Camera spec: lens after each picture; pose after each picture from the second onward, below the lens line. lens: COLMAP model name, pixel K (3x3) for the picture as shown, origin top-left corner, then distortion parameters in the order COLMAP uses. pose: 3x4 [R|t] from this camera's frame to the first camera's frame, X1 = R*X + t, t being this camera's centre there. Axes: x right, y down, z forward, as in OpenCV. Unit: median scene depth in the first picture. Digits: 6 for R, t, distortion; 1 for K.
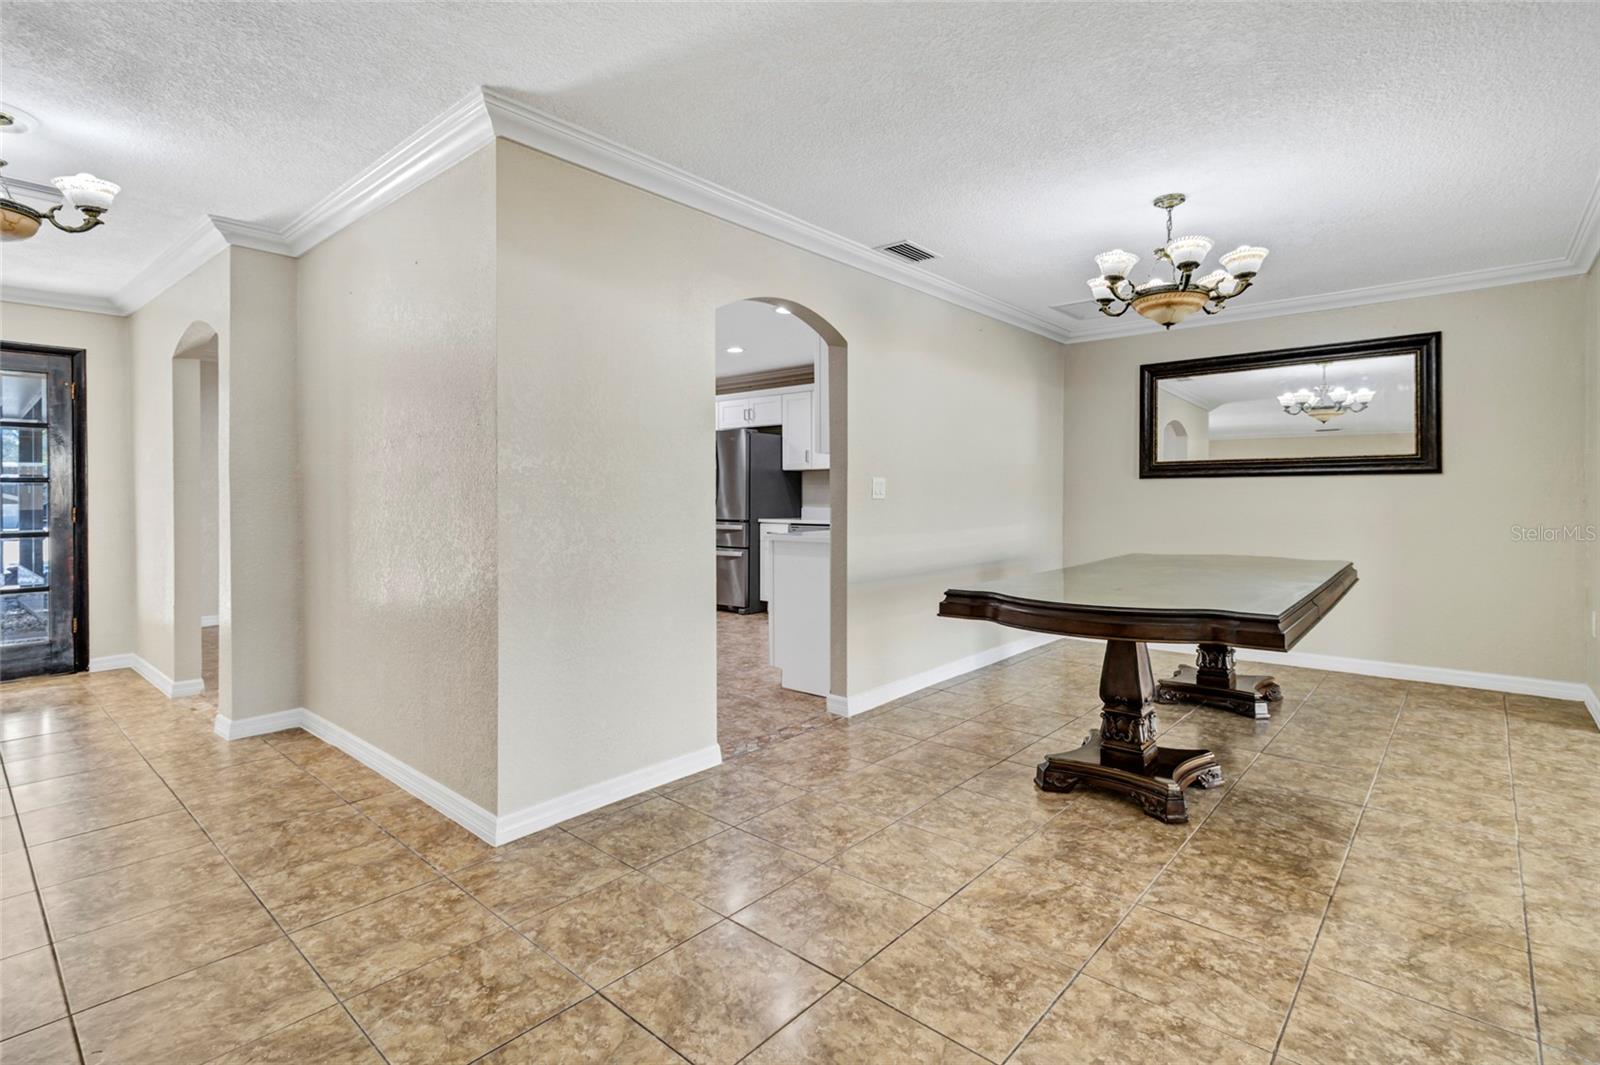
lens RADIAL K [[764.3, 0, 760.1], [0, 764.3, 493.5], [0, 0, 1]] dist [0.006238, -0.001009]
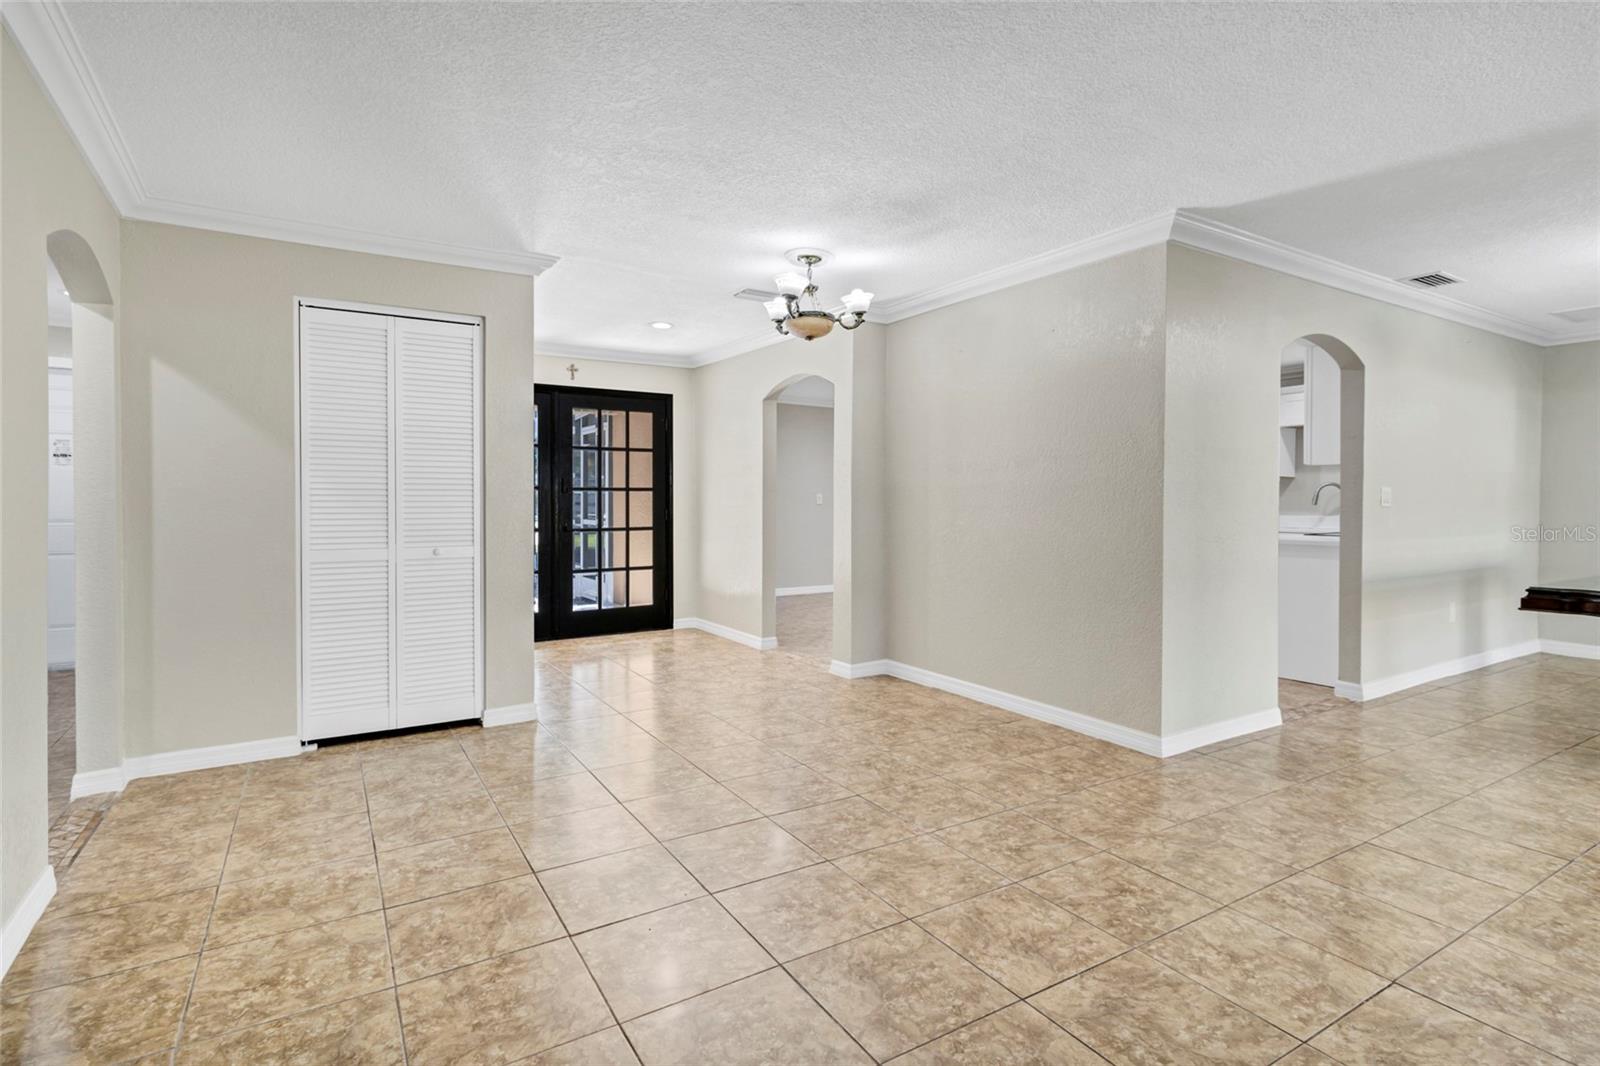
lens RADIAL K [[764.3, 0, 767.8], [0, 764.3, 507.5], [0, 0, 1]] dist [0.006238, -0.001009]
pose [[0.956507, 0.005919, -0.291649, -0.600966], [-0.003142, 0.999945, 0.009991, 0.000093], [0.291692, -0.008640, 0.956473, -0.497917]]
